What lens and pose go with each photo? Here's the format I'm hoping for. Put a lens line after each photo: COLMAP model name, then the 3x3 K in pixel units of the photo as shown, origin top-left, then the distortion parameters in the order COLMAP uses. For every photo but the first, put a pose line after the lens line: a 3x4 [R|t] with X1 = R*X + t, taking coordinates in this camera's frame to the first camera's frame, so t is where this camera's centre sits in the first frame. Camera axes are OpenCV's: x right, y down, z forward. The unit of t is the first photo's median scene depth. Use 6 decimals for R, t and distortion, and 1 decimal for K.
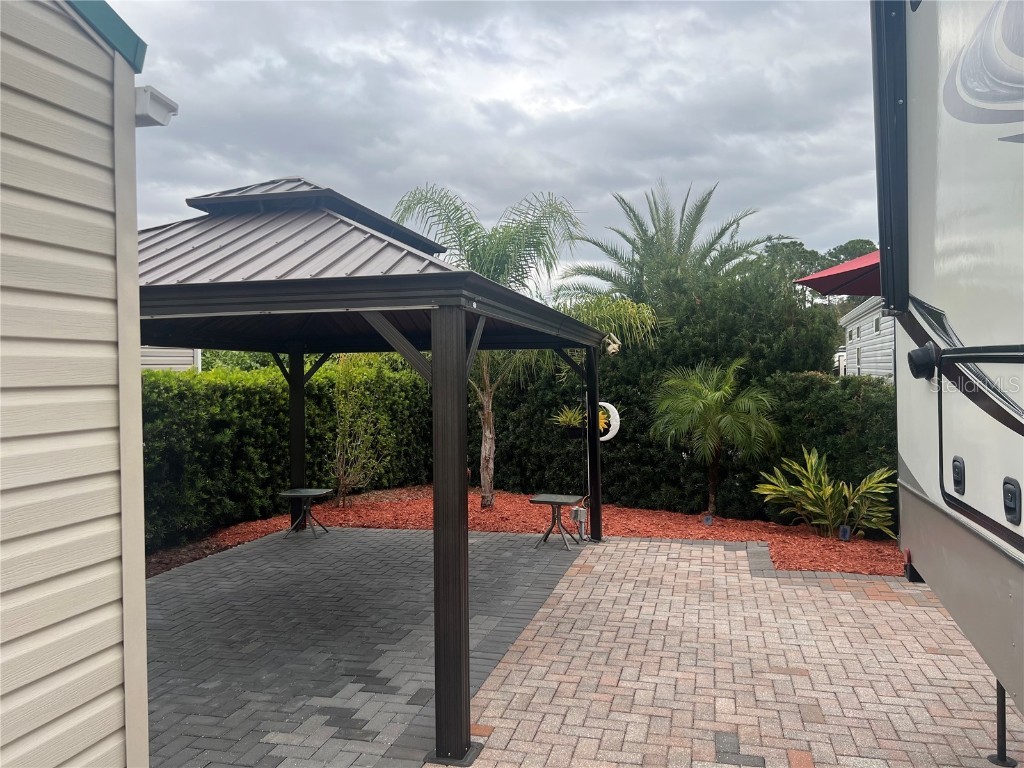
lens RADIAL K [[775.0, 0, 509.0], [0, 775.0, 379.5], [0, 0, 1]] dist [0.096324, -0.137862]
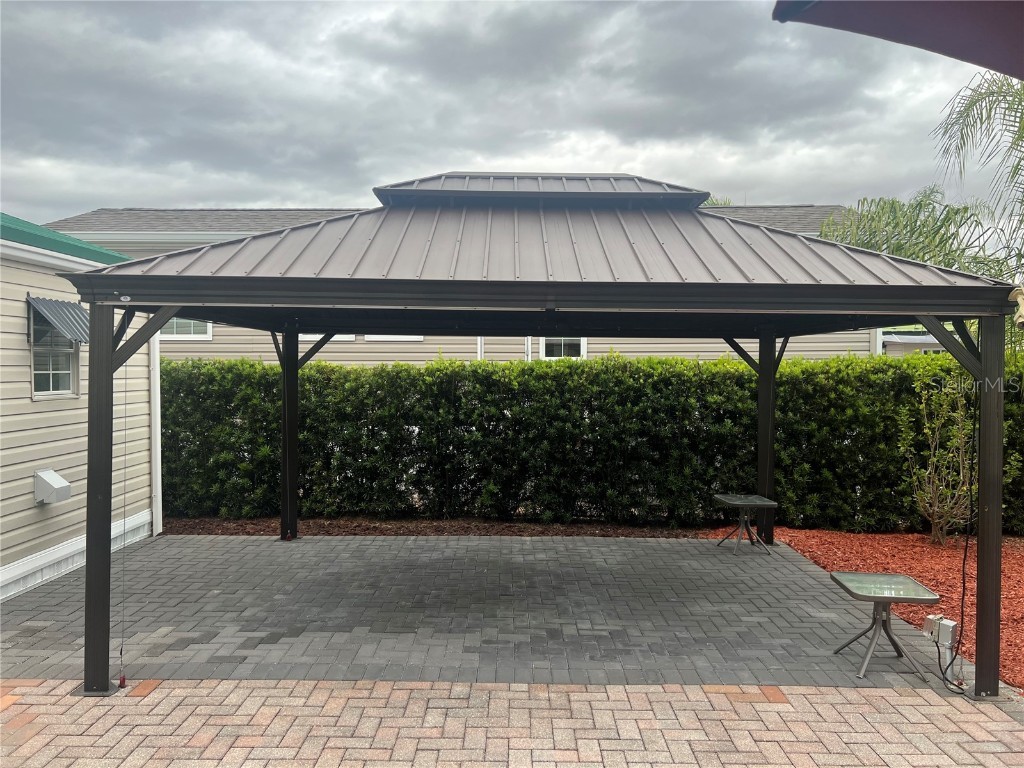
lens RADIAL K [[775.0, 0, 509.0], [0, 775.0, 379.5], [0, 0, 1]] dist [0.096324, -0.137862]
pose [[0.259134, 0.029734, -0.965384, 0.421966], [-0.024803, 0.999401, 0.024124, -0.001248], [0.965523, 0.017694, 0.259716, 0.463966]]
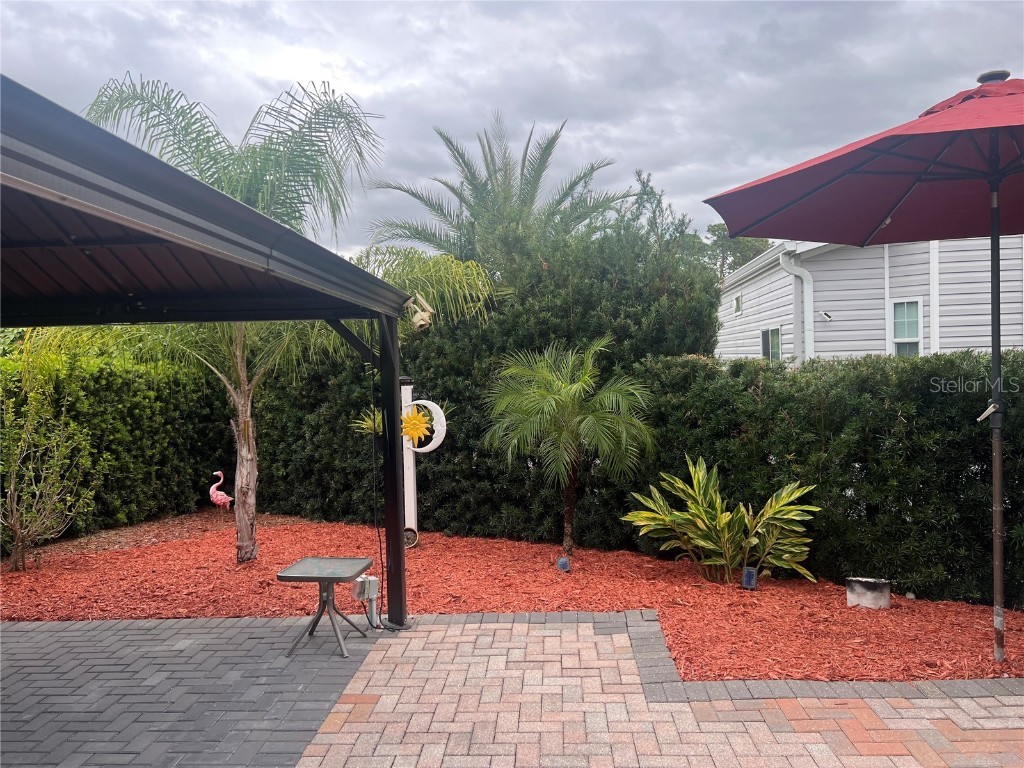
lens RADIAL K [[781.1, 0, 512.0], [0, 781.1, 384.0], [0, 0, 1]] dist [0.211519, -0.231328]
pose [[0.979745, -0.017434, 0.199490, 0.063937], [0.014348, 0.999754, 0.016906, 0.002892], [-0.199735, -0.013702, 0.979754, 0.290899]]
